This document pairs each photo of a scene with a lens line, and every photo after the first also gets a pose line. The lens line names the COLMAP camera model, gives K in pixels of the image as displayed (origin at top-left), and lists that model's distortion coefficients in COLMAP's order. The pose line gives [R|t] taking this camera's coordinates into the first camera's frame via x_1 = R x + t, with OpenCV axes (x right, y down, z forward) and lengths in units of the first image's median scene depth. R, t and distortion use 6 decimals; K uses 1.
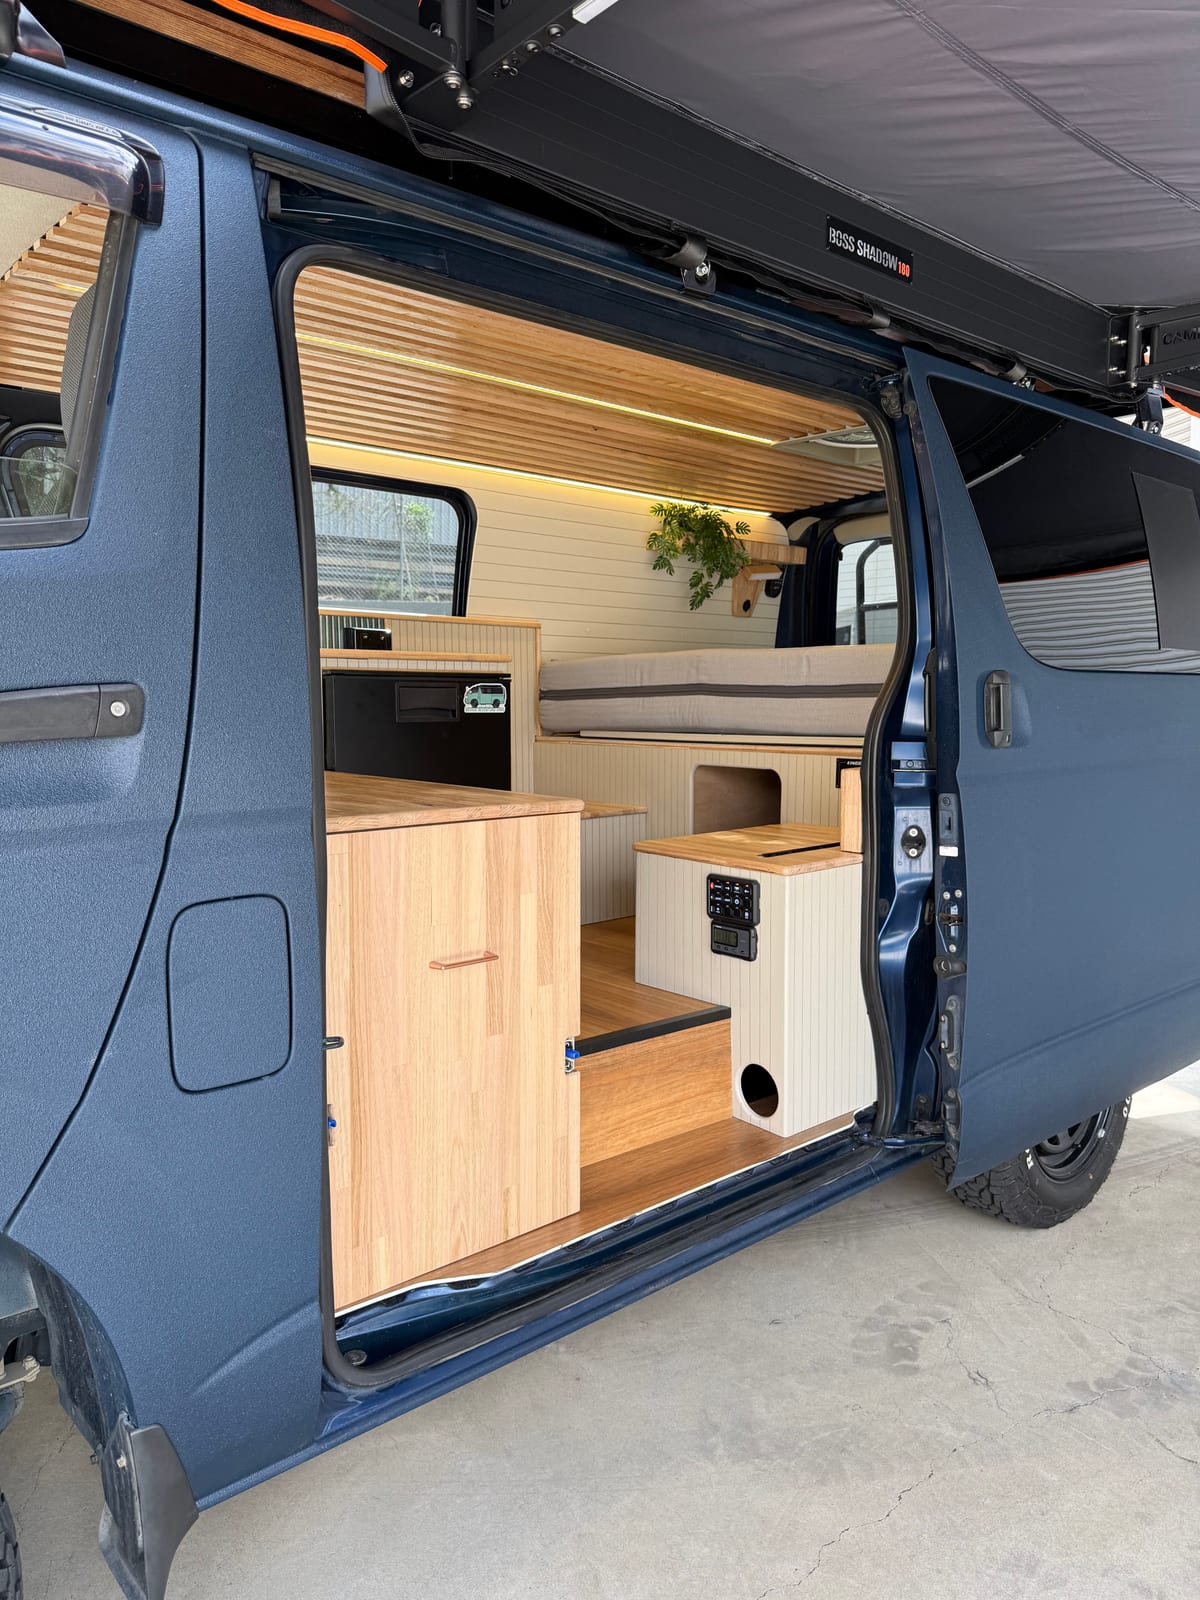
lens RADIAL K [[1147.3, 0, 594.0], [0, 1147.3, 800.9], [0, 0, 1]] dist [0.018926, -0.029110]
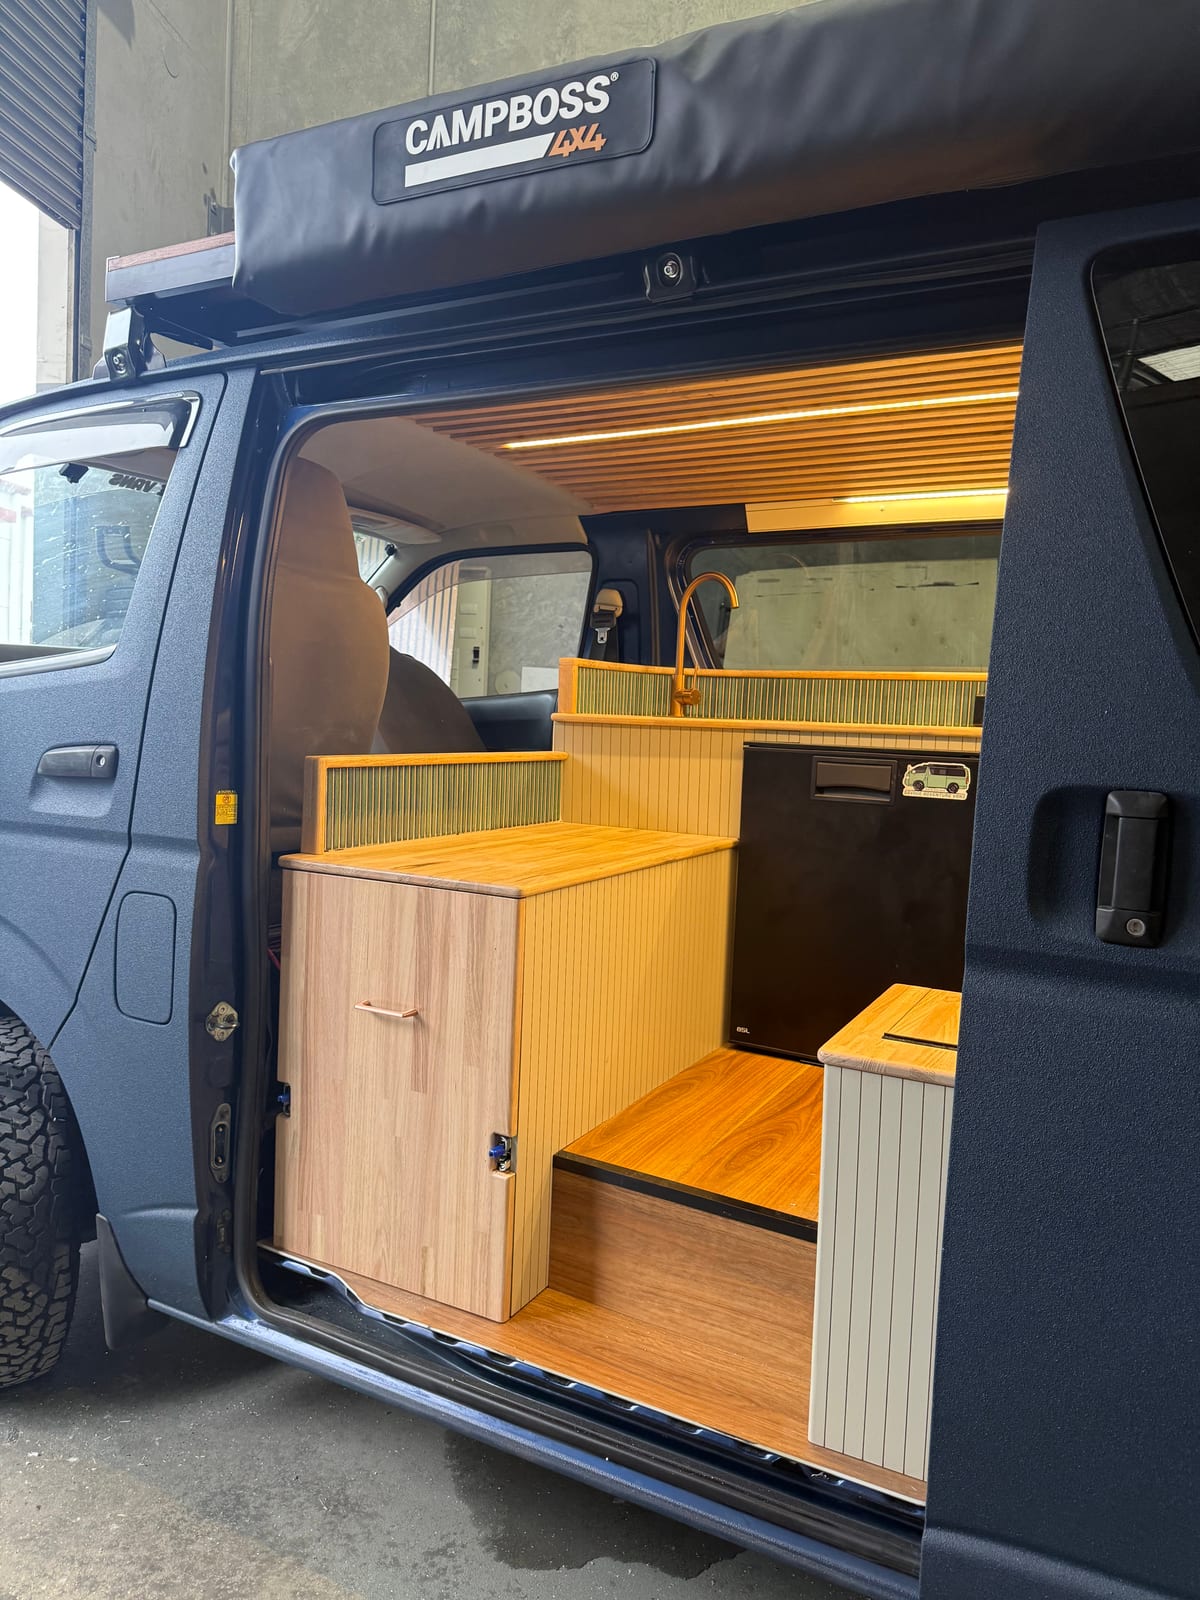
lens RADIAL K [[1147.3, 0, 614.3], [0, 1147.3, 803.5], [0, 0, 1]] dist [0.018926, -0.029110]
pose [[0.331357, 0.080358, -0.940077, 0.757354], [-0.119085, 0.991960, 0.042818, -0.100980], [0.935960, 0.097761, 0.338263, 0.629561]]
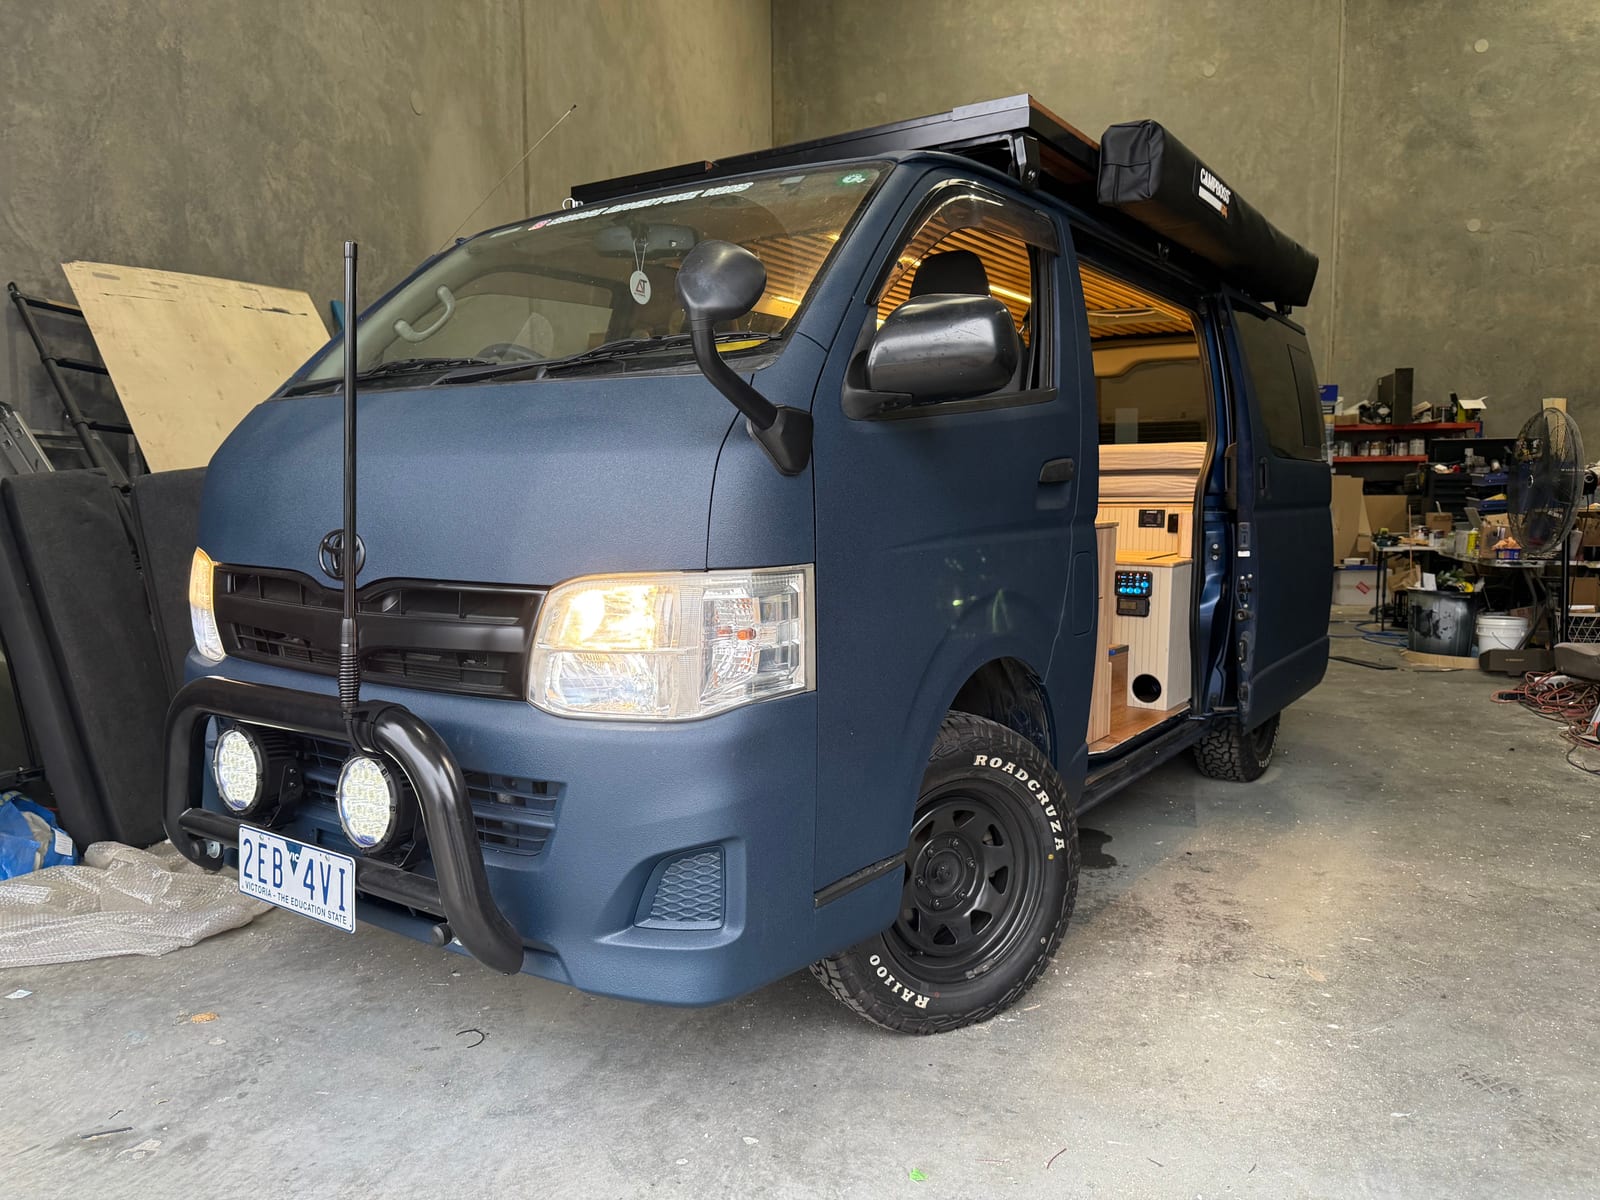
lens RADIAL K [[1147.3, 0, 801.2], [0, 1147.3, 592.7], [0, 0, 1]] dist [0.018926, -0.029110]
pose [[0.972598, -0.019531, 0.231674, -0.824196], [0.016695, 0.999760, 0.014198, 0.066043], [-0.231895, -0.009941, 0.972690, -0.657062]]
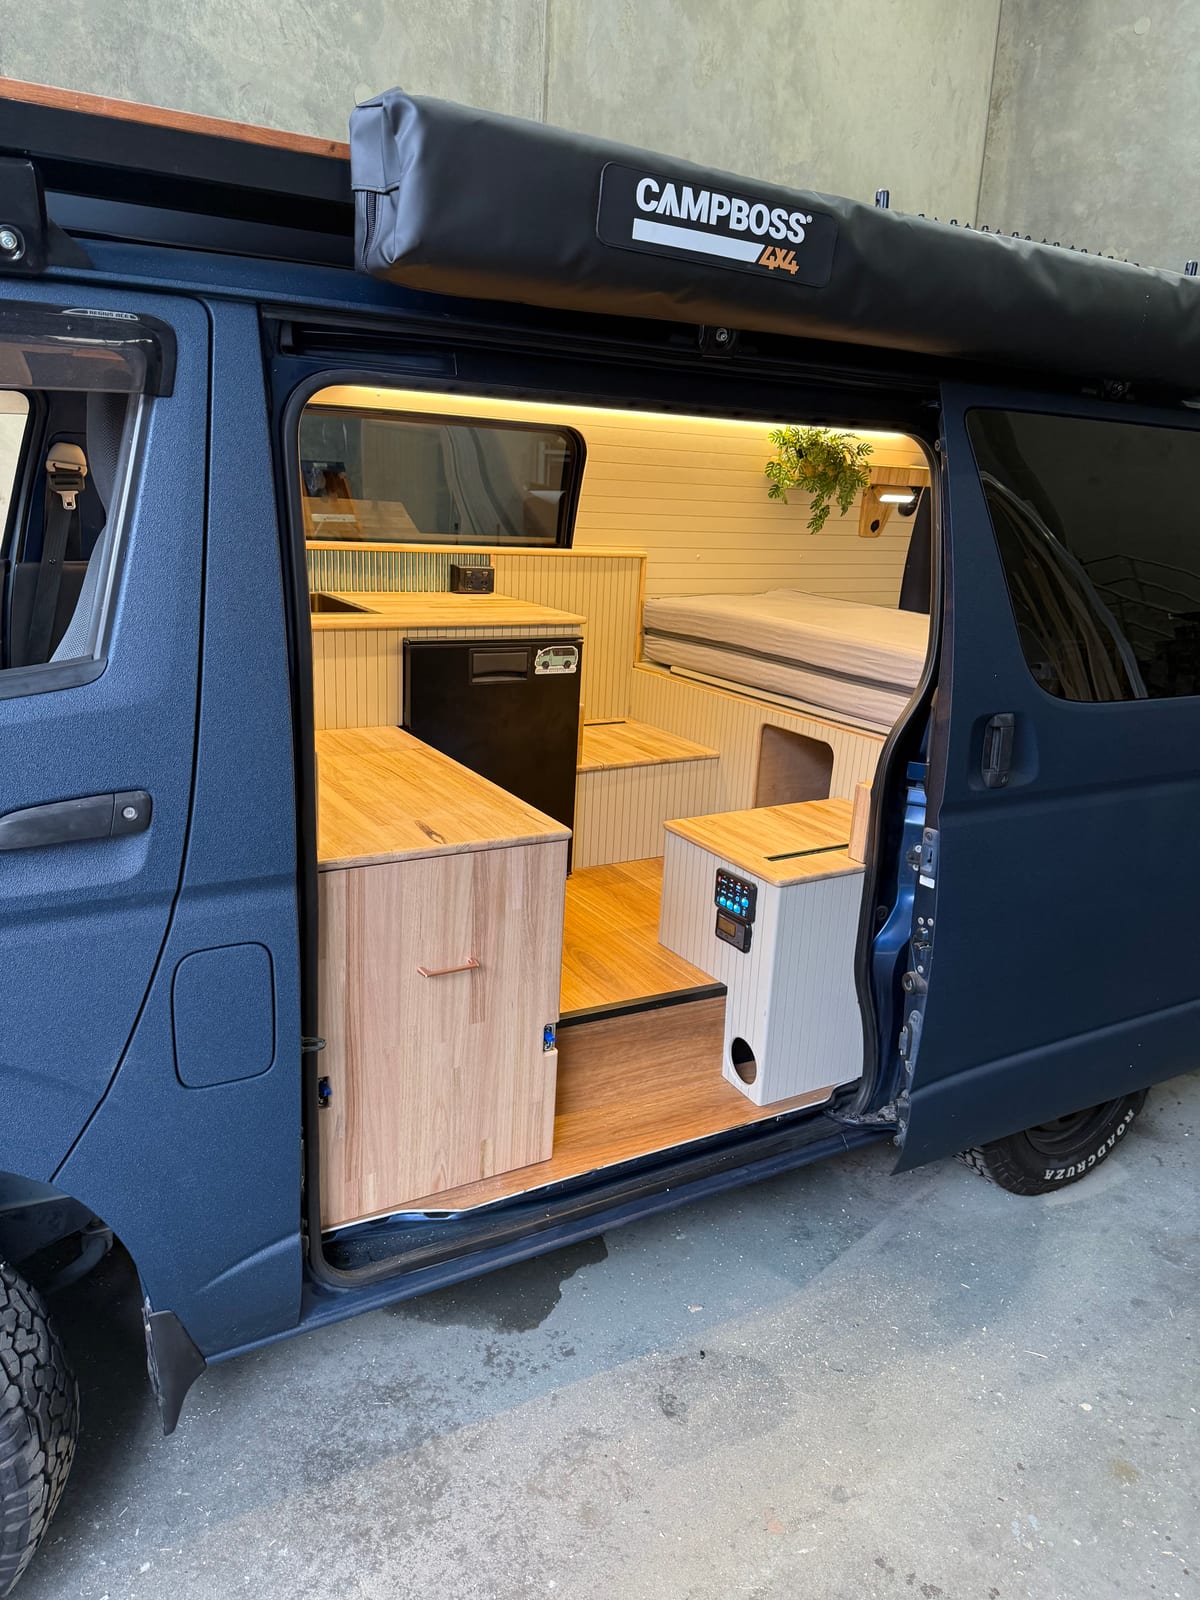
lens RADIAL K [[1147.3, 0, 588.2], [0, 1147.3, 799.2], [0, 0, 1]] dist [0.018926, -0.029110]
pose [[0.978746, 0.098438, -0.179908, 0.176482], [-0.063954, 0.980026, 0.188304, -0.207378], [0.194851, -0.172796, 0.965492, -0.075101]]
